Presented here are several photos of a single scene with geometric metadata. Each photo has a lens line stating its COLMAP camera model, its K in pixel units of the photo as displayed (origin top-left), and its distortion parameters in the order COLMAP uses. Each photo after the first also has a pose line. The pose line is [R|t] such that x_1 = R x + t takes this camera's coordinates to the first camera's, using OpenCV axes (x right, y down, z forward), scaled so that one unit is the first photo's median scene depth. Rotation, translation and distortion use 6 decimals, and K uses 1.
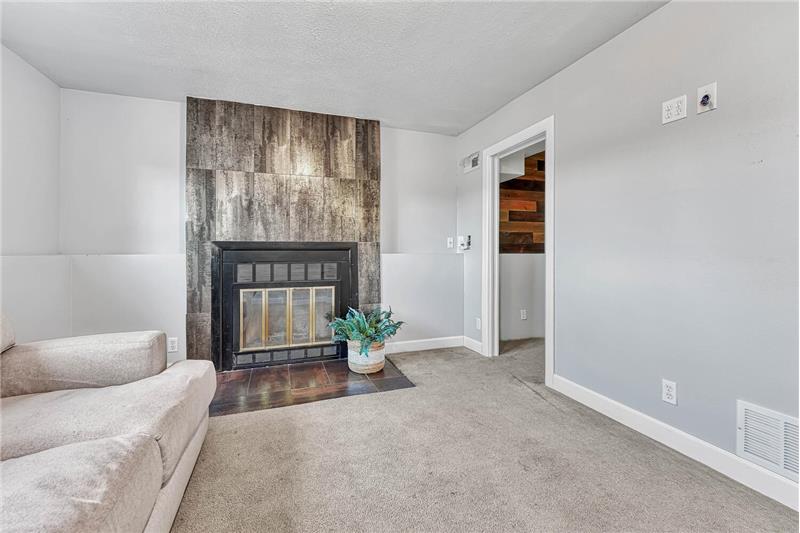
lens RADIAL K [[343.7, 0, 396.0], [0, 343.7, 250.0], [0, 0, 1]] dist [-0.009089, 0.000276]
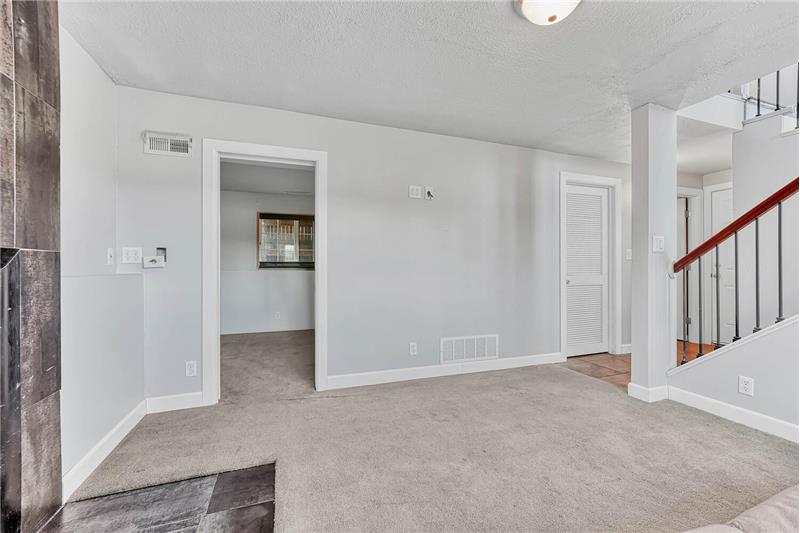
lens RADIAL K [[321.4, 0, 397.6], [0, 321.4, 269.1], [0, 0, 1]] dist [-0.011419, 0.000312]
pose [[-0.009657, -0.000552, 0.999953, -0.487588], [-0.002434, 0.999997, 0.000528, -0.001129], [-0.999950, -0.002429, -0.009659, 0.610561]]
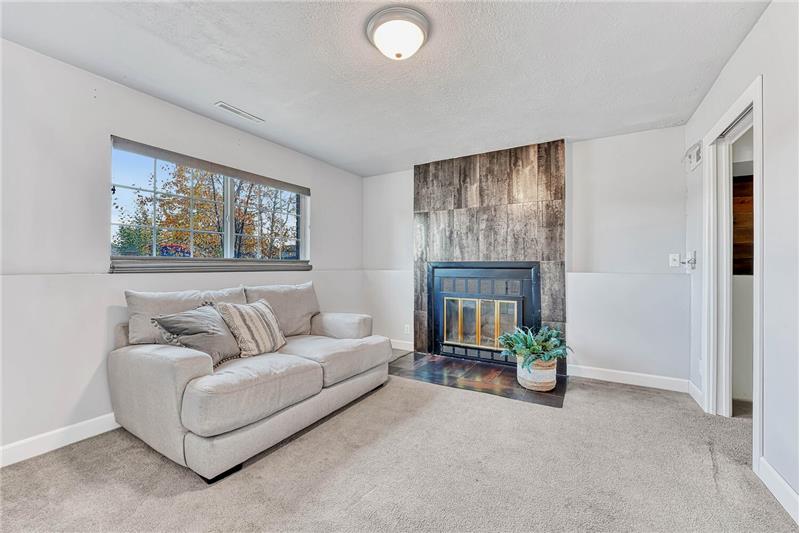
lens RADIAL K [[321.4, 0, 396.7], [0, 321.4, 264.1], [0, 0, 1]] dist [-0.011419, 0.000312]
pose [[0.640539, -0.001492, -0.767925, 0.376000], [-0.000515, 0.999997, -0.002372, -0.012045], [0.767926, 0.001915, 0.640536, 0.038309]]
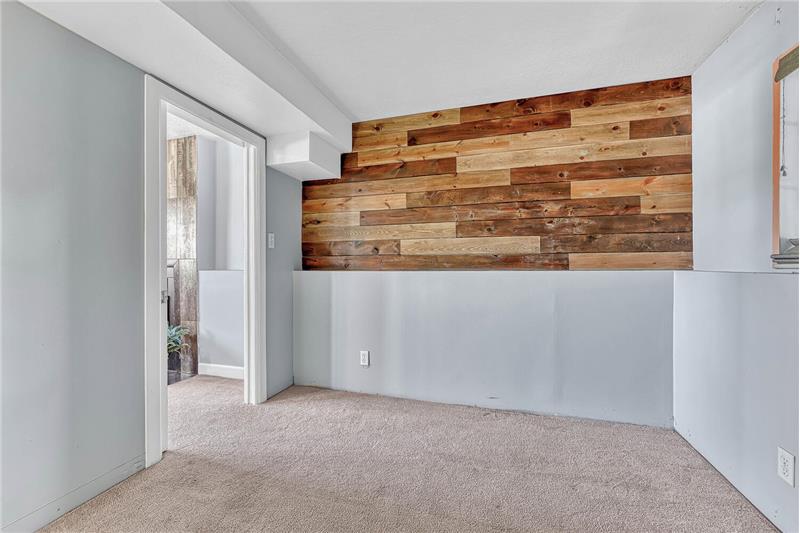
lens RADIAL K [[321.4, 0, 399.1], [0, 321.4, 263.2], [0, 0, 1]] dist [-0.011419, 0.000312]
pose [[0.807485, -0.008475, -0.589827, 1.021508], [0.006444, 0.999964, -0.005547, -0.001205], [0.589853, 0.000678, 0.807511, 0.646961]]
